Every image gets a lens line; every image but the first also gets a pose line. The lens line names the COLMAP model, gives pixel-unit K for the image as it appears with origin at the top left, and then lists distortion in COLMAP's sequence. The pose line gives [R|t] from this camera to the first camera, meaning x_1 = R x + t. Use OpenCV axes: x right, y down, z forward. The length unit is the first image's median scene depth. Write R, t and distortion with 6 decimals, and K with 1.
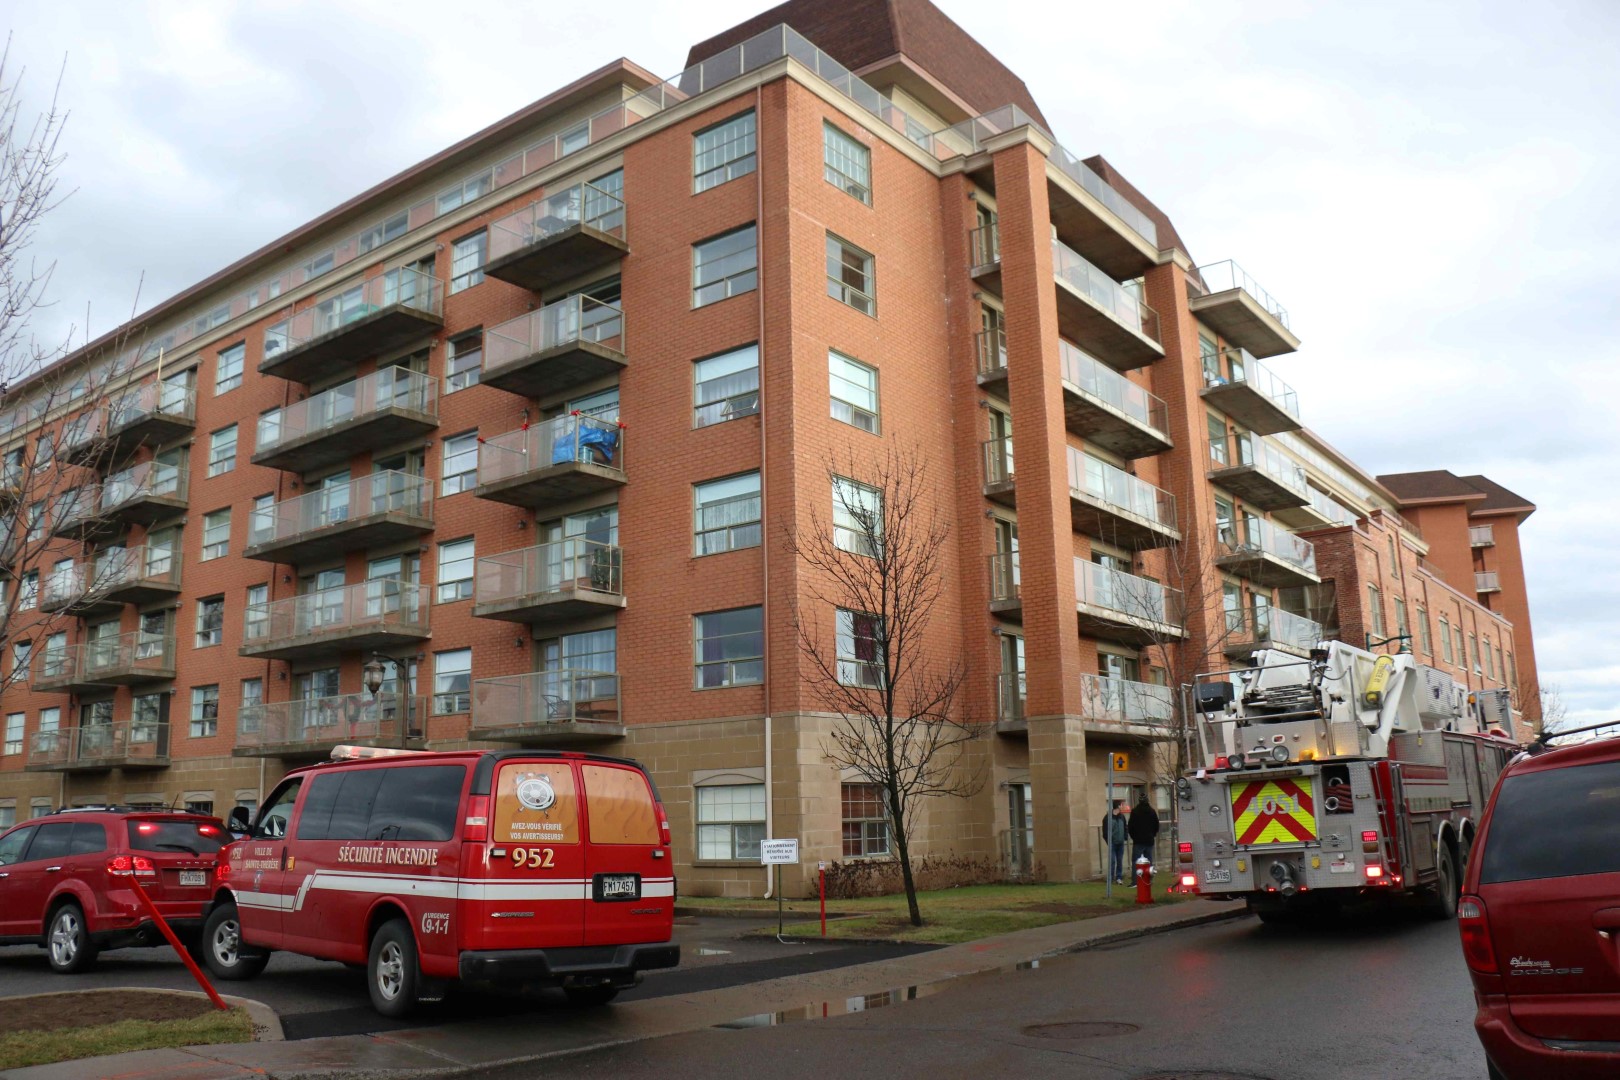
lens RADIAL K [[1327.3, 0, 808.1], [0, 1327.3, 523.6], [0, 0, 1]] dist [-0.129913, -0.001878]
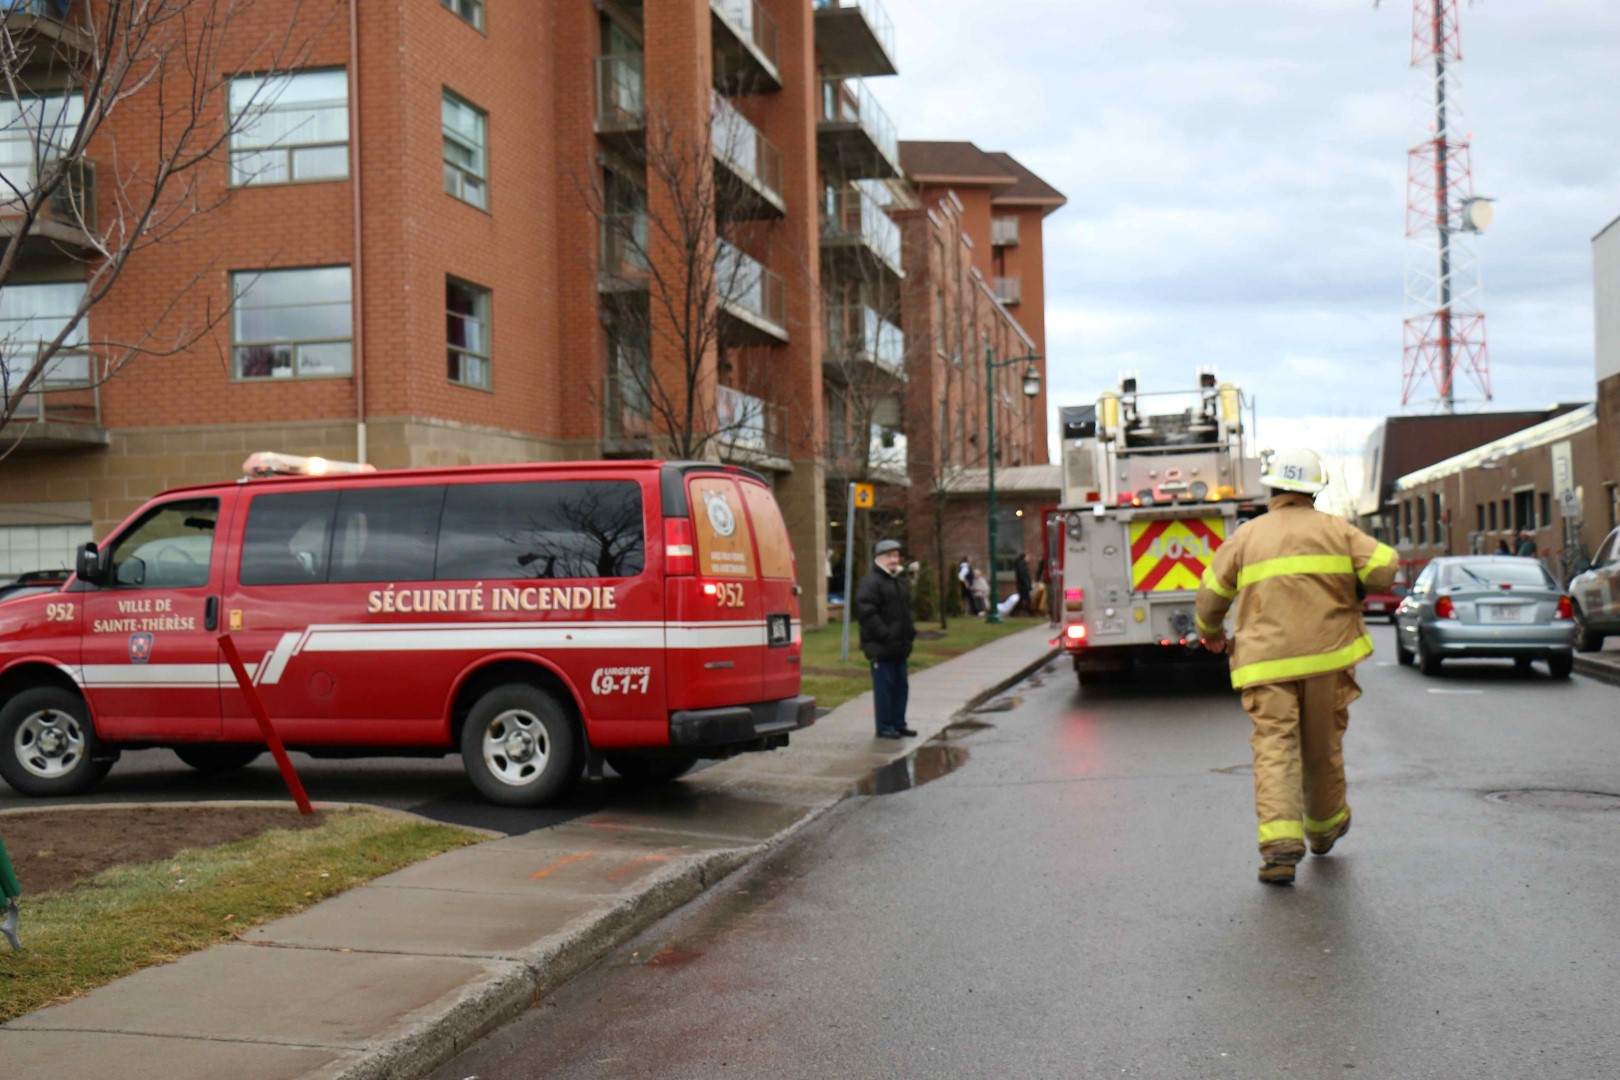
lens RADIAL K [[1876.0, 0, 810.1], [0, 1876.0, 540.9], [0, 0, 1]] dist [-0.034872, 0.000000]
pose [[0.899412, 0.006394, 0.437054, -0.427585], [-0.093907, 0.979371, 0.178923, 0.007136], [-0.426894, -0.201968, 0.881459, -0.020387]]
